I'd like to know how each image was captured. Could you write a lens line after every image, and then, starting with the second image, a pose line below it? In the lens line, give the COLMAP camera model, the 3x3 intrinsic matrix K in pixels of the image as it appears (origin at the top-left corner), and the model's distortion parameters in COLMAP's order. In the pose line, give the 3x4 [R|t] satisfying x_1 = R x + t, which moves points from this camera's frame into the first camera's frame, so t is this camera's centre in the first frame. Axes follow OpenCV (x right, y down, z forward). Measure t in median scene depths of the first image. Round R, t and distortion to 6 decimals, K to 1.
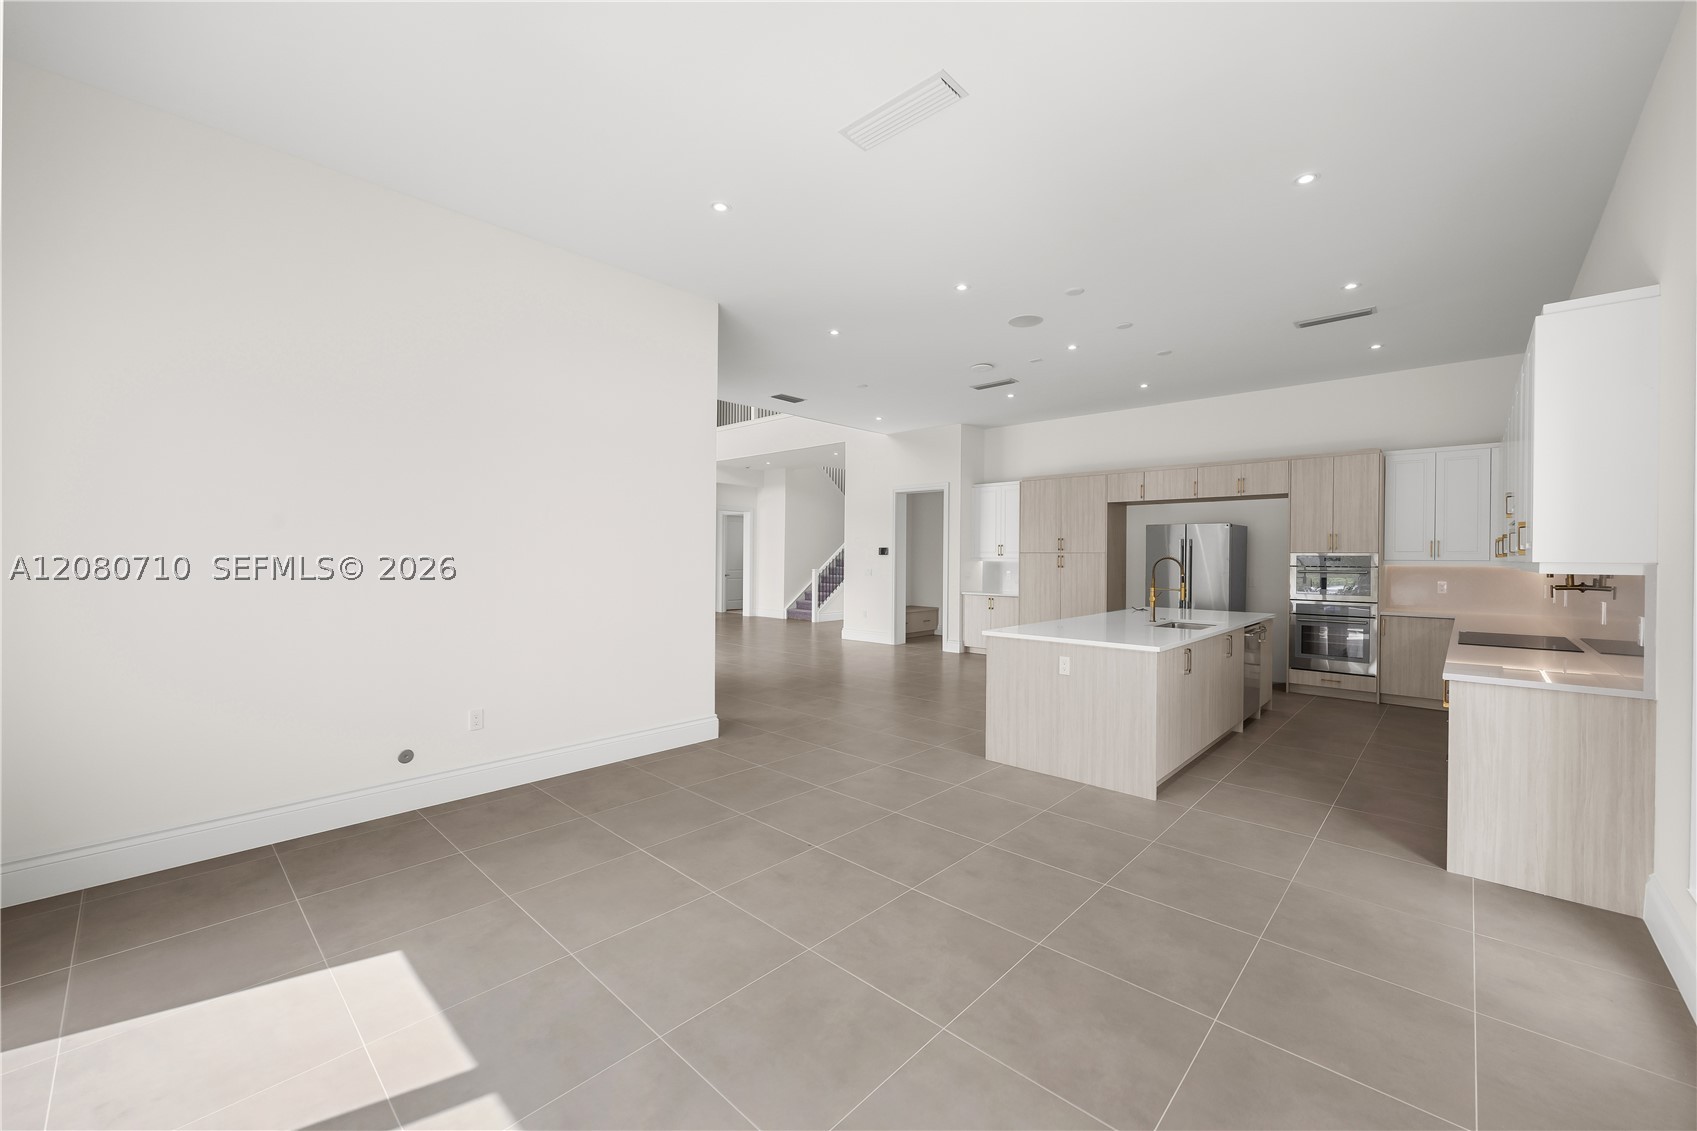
lens RADIAL K [[650.1, 0, 842.0], [0, 650.1, 560.4], [0, 0, 1]] dist [-0.002103, 0.000052]
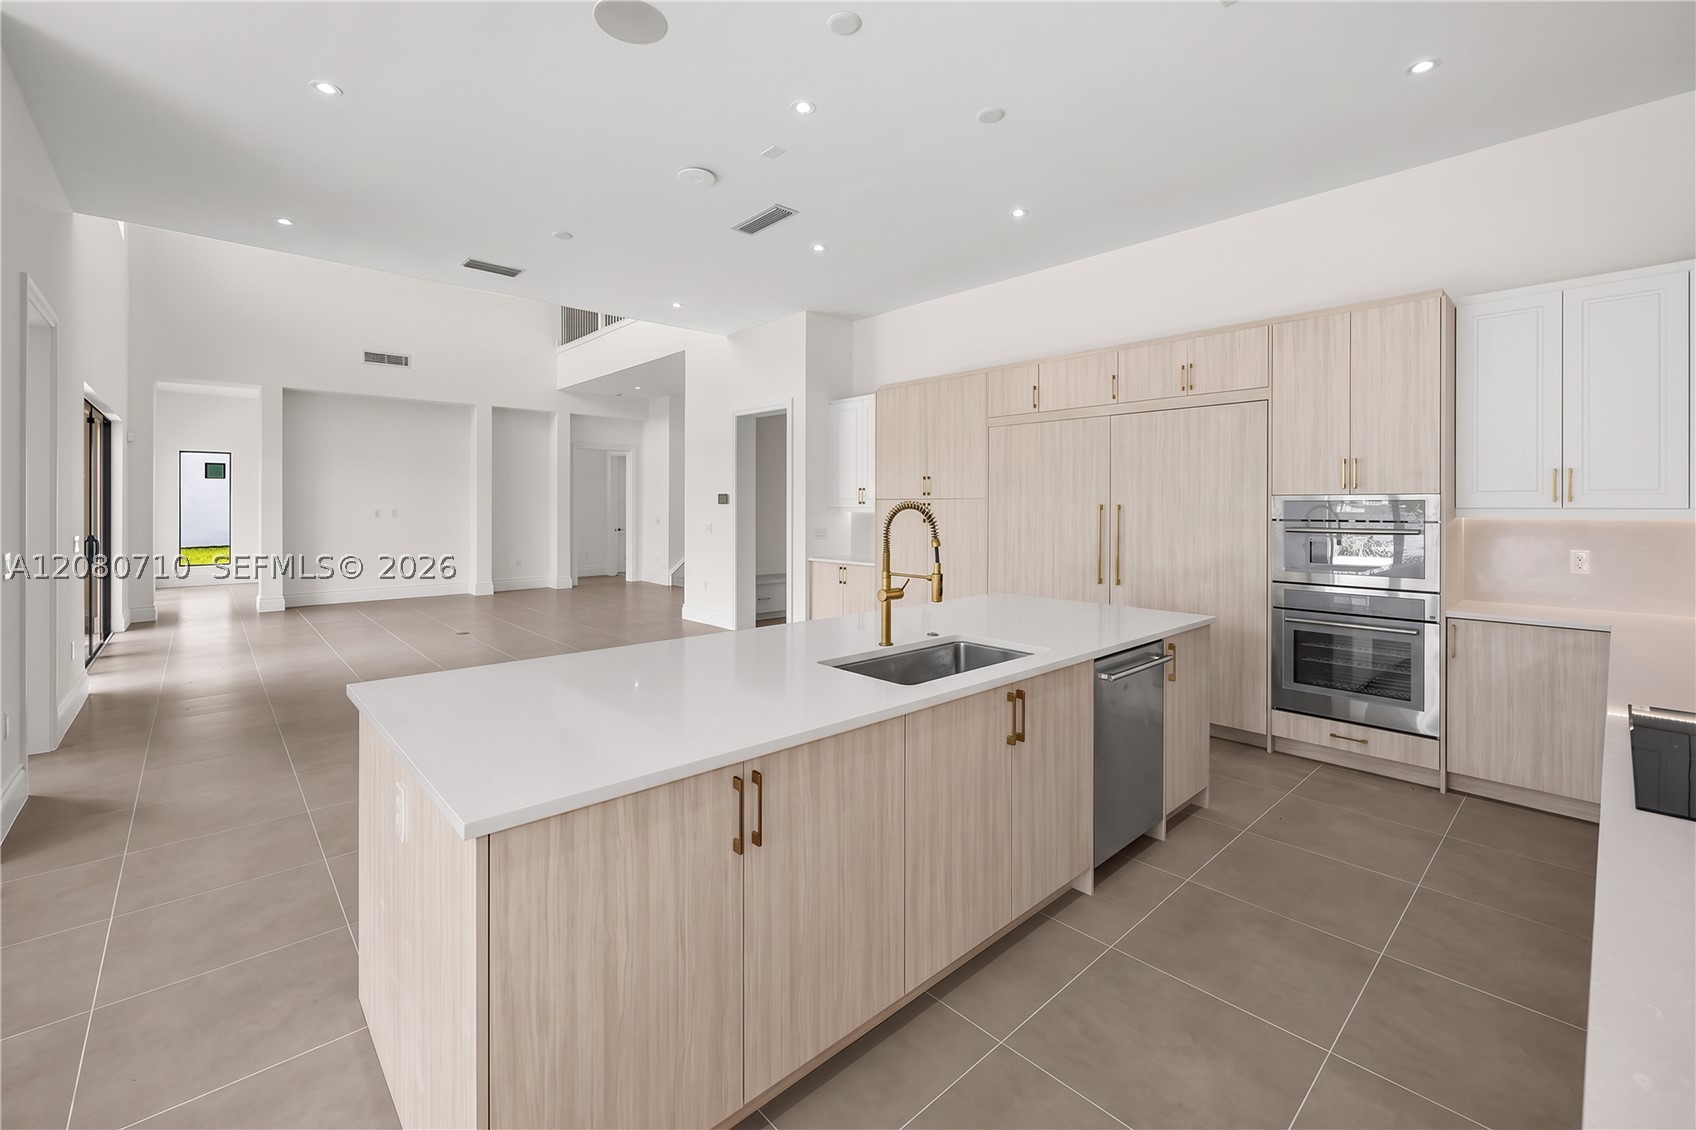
lens RADIAL K [[696.6, 0, 808.3], [0, 696.6, 505.5], [0, 0, 1]] dist [-0.004090, 0.000667]
pose [[0.995032, -0.005372, -0.099410, 0.368189], [0.004709, 0.999965, -0.006906, -0.000998], [0.099444, 0.006404, 0.995023, 0.389987]]
